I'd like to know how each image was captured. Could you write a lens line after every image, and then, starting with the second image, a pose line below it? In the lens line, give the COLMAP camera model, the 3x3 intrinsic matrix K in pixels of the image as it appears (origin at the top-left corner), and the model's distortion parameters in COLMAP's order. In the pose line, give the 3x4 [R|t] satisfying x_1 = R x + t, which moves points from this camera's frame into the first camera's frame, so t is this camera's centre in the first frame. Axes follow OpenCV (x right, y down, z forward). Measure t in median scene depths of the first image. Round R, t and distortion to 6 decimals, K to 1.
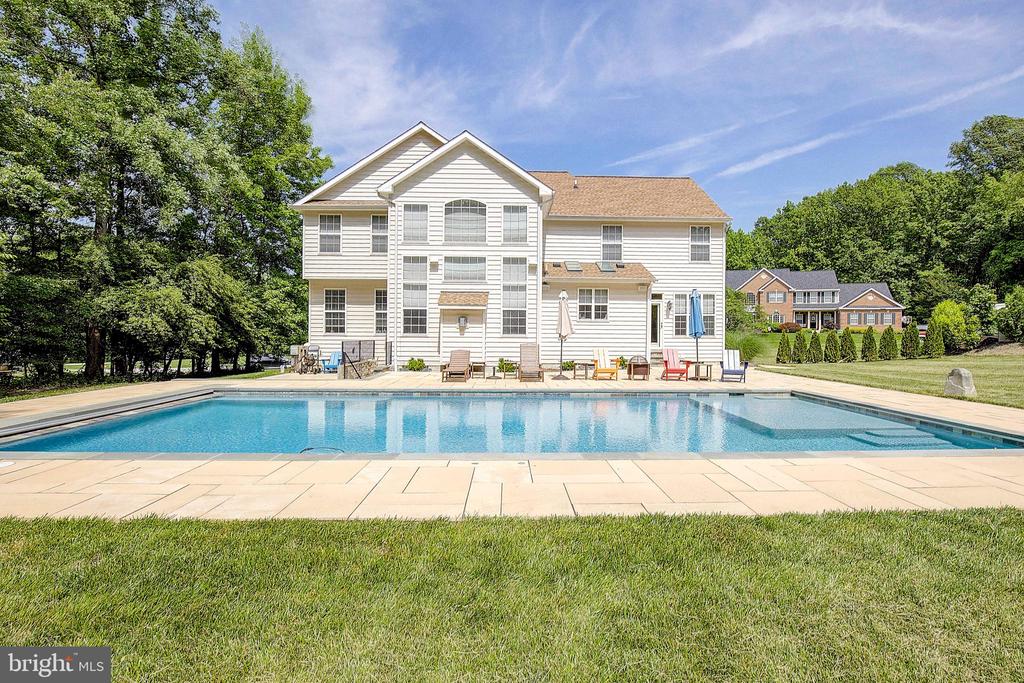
lens RADIAL K [[480.1, 0, 516.6], [0, 480.1, 335.9], [0, 0, 1]] dist [0.001659, 0.000304]
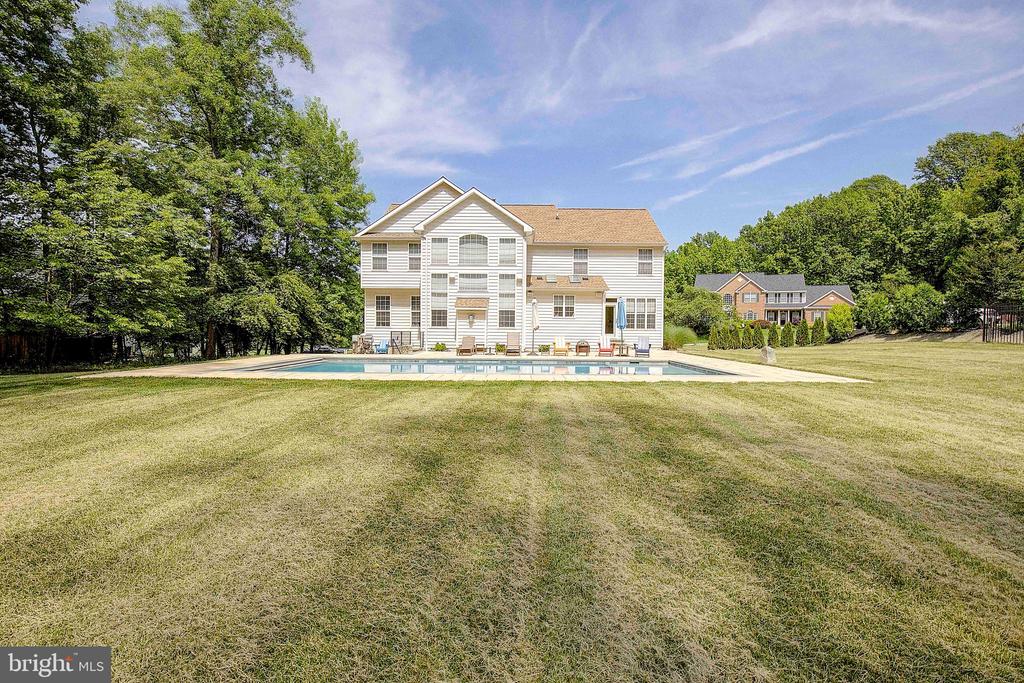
lens RADIAL K [[445.0, 0, 512.0], [0, 445.0, 341.5], [0, 0, 1]] dist [0.000552, 0.000141]
pose [[0.999179, 0.002953, -0.040404, 0.054476], [-0.002136, 0.999793, 0.020257, 0.011202], [0.040456, -0.020154, 0.998978, -0.291605]]
